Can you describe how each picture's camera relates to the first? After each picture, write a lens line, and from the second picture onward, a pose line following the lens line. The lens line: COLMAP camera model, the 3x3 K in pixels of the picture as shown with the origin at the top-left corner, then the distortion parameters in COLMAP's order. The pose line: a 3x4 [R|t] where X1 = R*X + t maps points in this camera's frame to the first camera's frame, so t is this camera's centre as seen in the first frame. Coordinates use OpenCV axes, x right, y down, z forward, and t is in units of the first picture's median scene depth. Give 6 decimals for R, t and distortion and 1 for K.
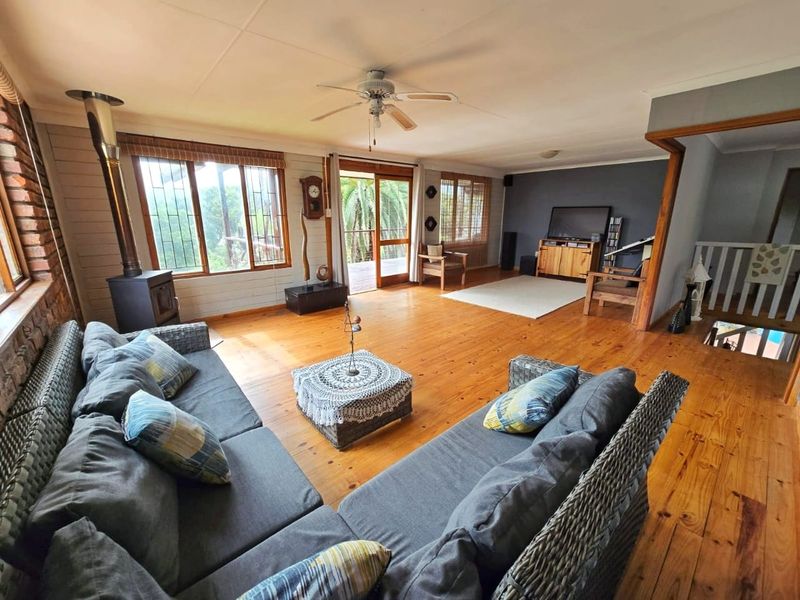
lens RADIAL K [[328.1, 0, 401.2], [0, 328.1, 298.2], [0, 0, 1]] dist [-0.001116, -0.000281]
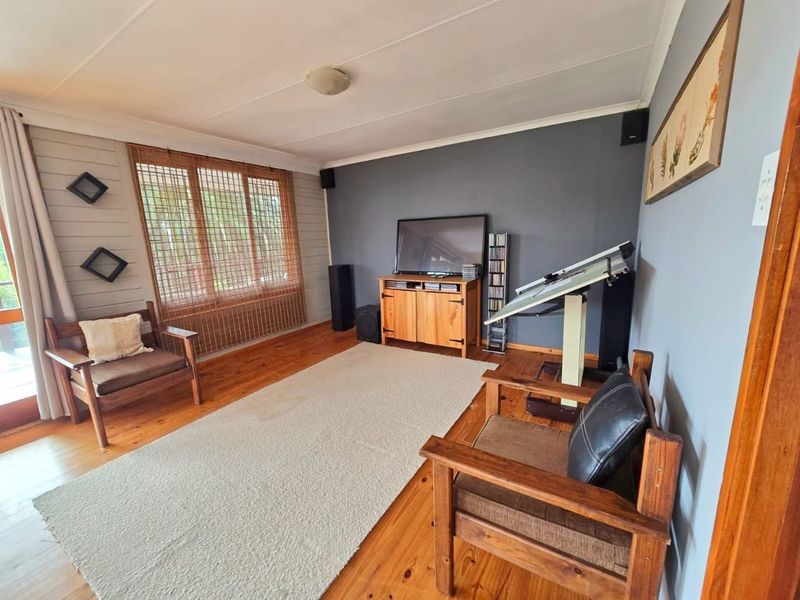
lens RADIAL K [[328.1, 0, 399.6], [0, 328.1, 301.2], [0, 0, 1]] dist [-0.001116, -0.000281]
pose [[0.960061, -0.088464, 0.265439, 0.319116], [0.104322, 0.993469, -0.046222, -0.117545], [-0.259616, 0.072067, 0.963019, 0.486647]]
